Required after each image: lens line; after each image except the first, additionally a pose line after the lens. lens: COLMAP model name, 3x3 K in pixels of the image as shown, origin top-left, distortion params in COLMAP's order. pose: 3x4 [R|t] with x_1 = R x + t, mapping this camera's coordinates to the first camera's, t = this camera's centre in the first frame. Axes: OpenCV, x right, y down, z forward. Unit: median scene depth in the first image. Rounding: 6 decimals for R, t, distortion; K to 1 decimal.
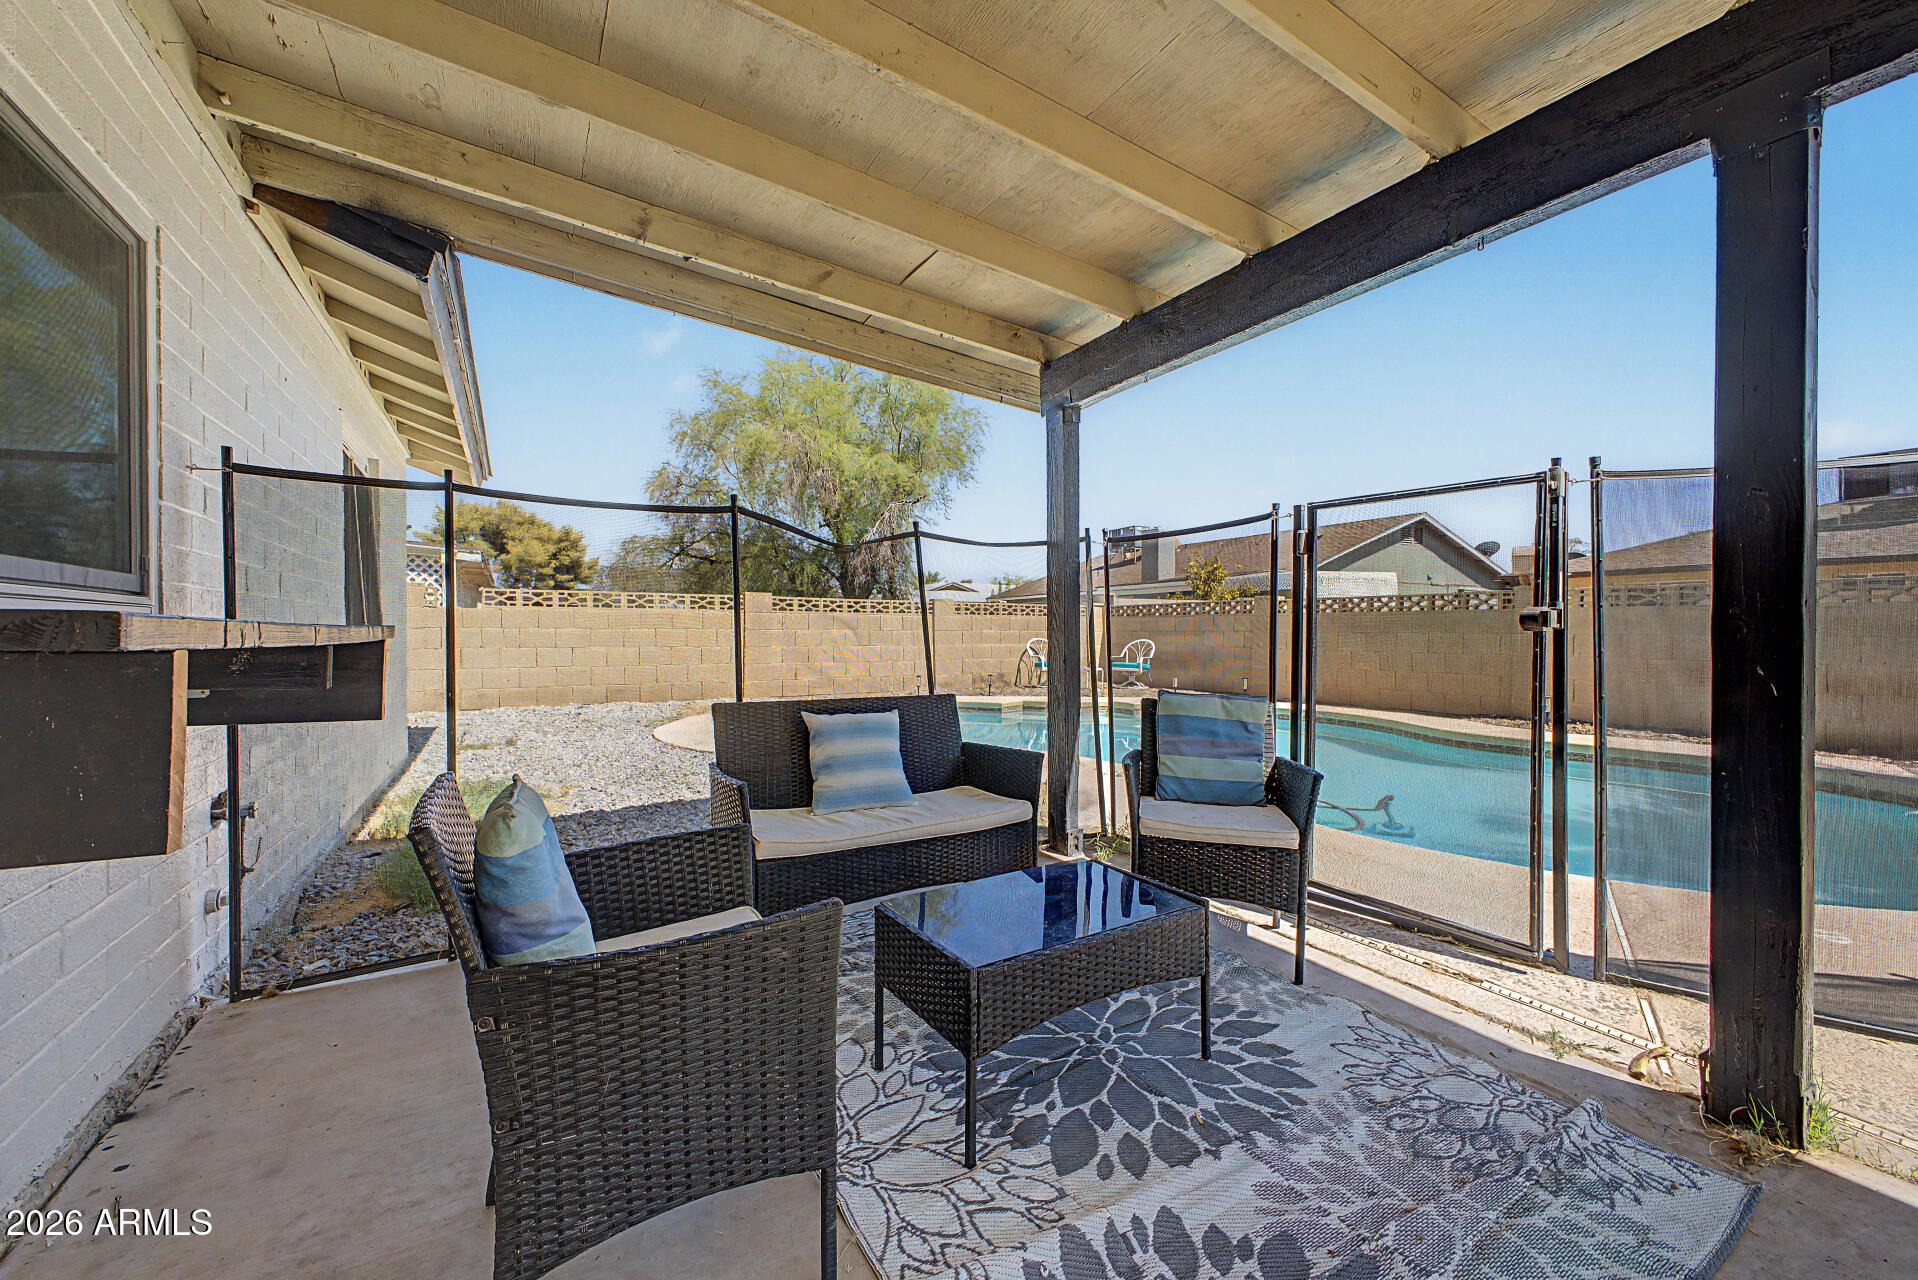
lens RADIAL K [[759.2, 0, 952.2], [0, 759.2, 636.4], [0, 0, 1]] dist [0.015586, -0.000176]
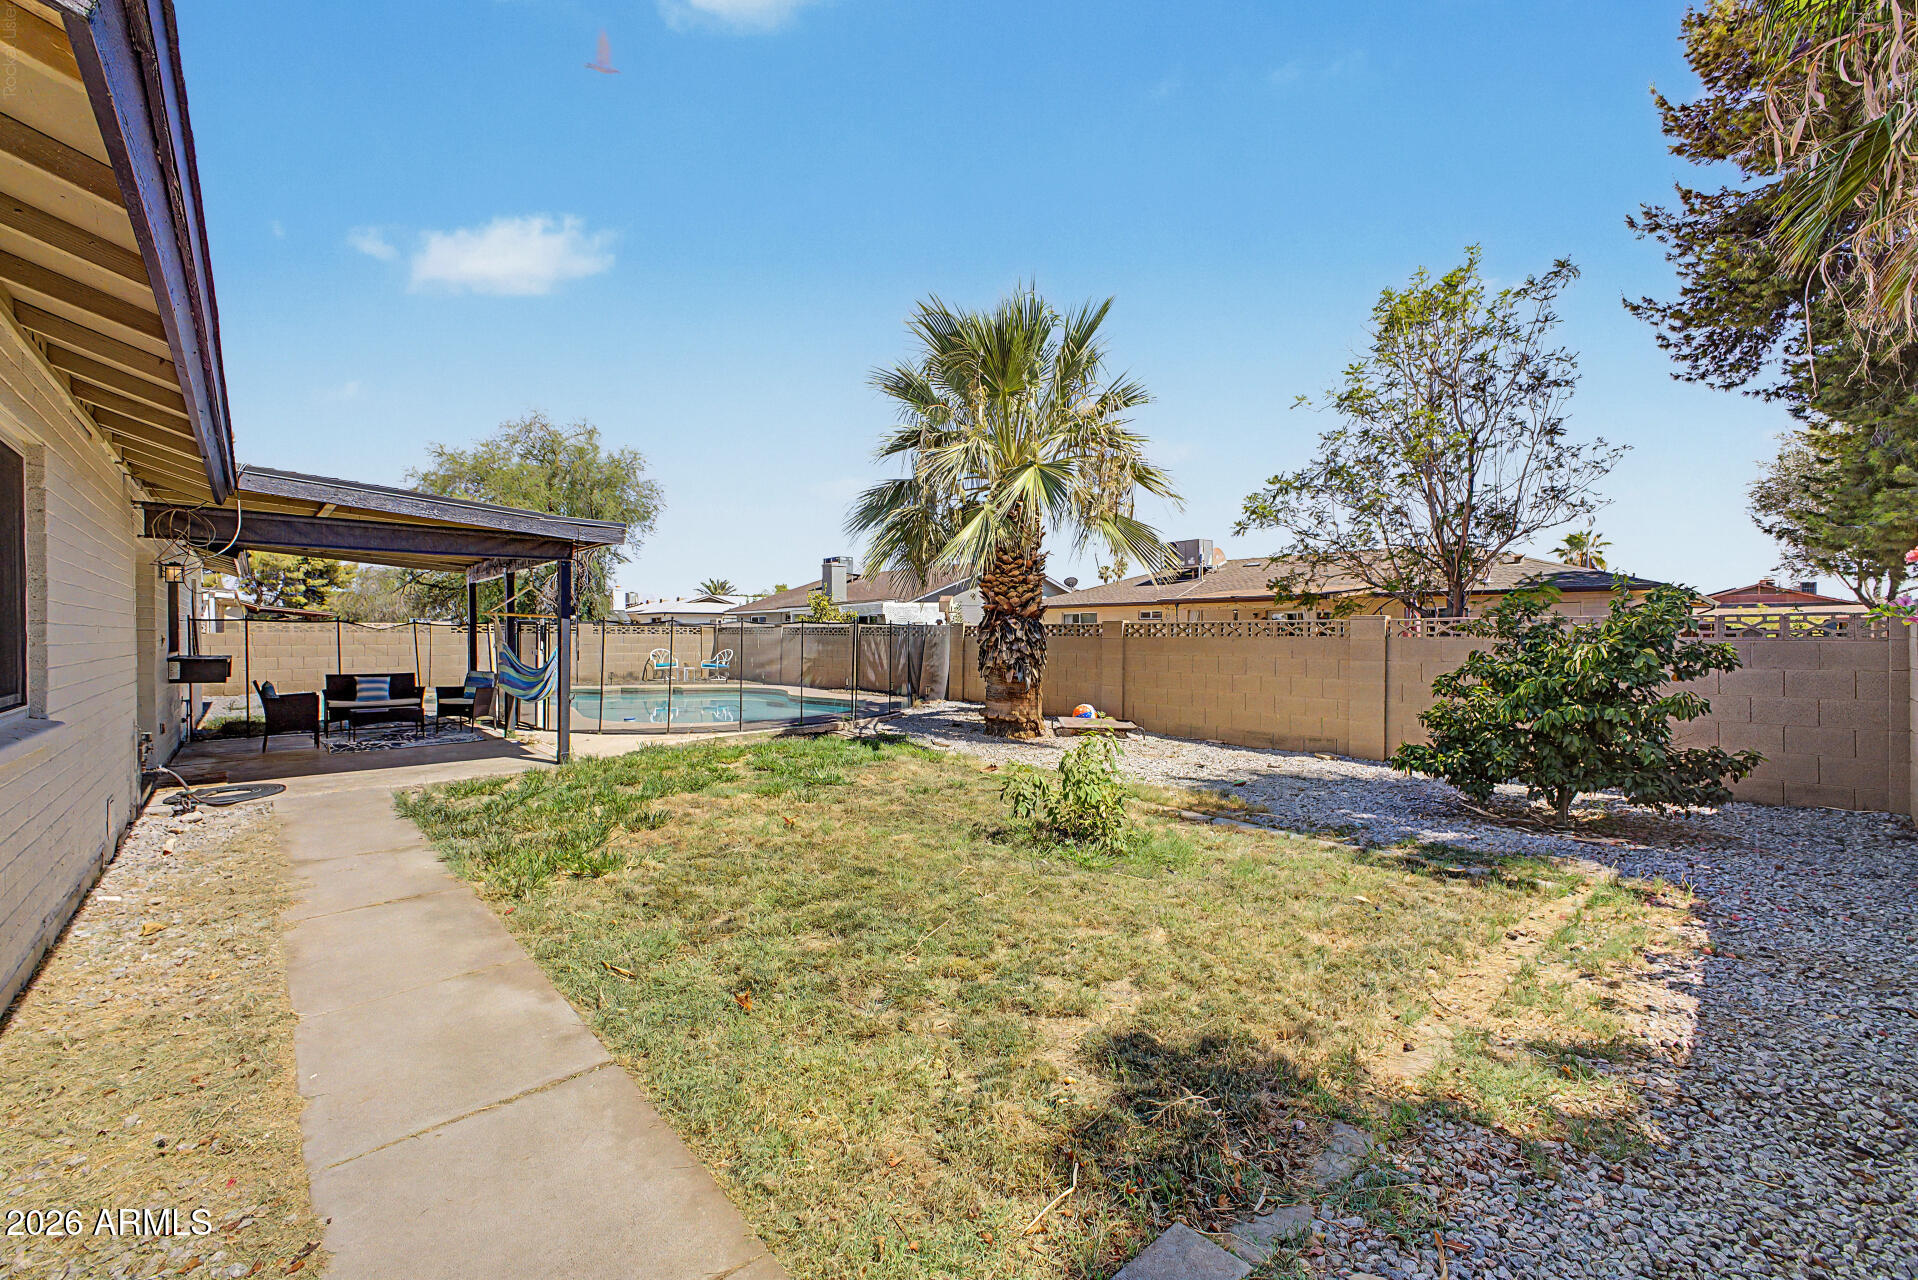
lens RADIAL K [[762.1, 0, 963.0], [0, 762.1, 642.1], [0, 0, 1]] dist [0.000758, -0.000153]
pose [[0.974384, -0.000019, 0.224889, 0.366768], [-0.000581, 0.999996, 0.002603, -0.016028], [-0.224888, -0.002667, 0.974381, -0.651349]]
